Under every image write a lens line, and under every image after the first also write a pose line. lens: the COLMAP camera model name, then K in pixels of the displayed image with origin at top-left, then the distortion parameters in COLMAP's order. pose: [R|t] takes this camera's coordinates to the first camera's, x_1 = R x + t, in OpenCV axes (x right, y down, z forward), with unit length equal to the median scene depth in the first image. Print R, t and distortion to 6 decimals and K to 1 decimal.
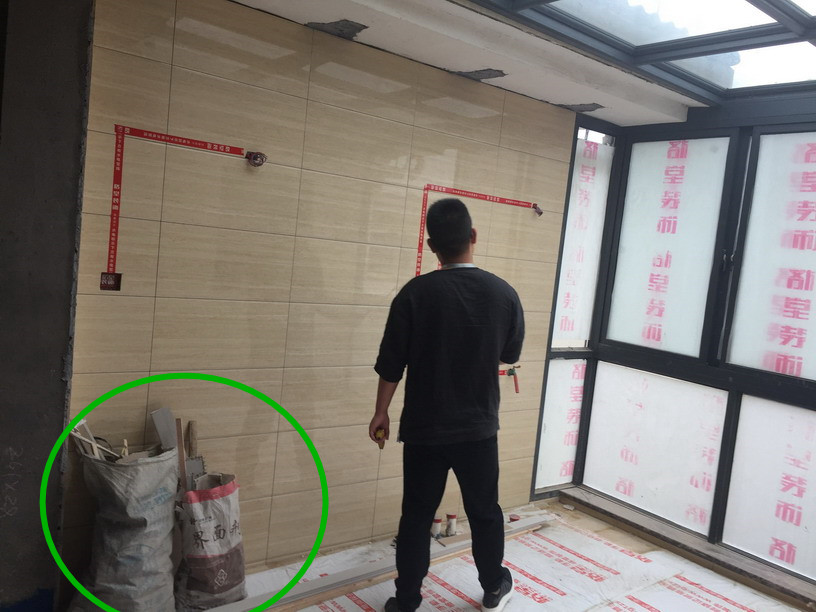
lens RADIAL K [[701.9, 0, 408.9], [0, 701.9, 304.6], [0, 0, 1]] dist [0.049935, -0.045464]
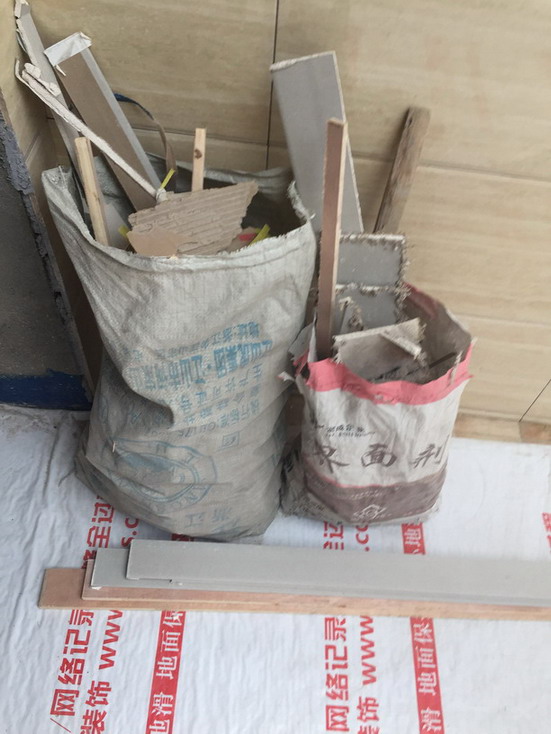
lens RADIAL K [[631.4, 0, 281.0], [0, 631.4, 367.5], [0, 0, 1]] dist [0.049935, -0.045464]
pose [[0.737416, 0.530379, -0.418230, -0.194575], [-0.057575, 0.666302, 0.743456, 0.043560], [0.672981, -0.524157, 0.521878, 0.827710]]
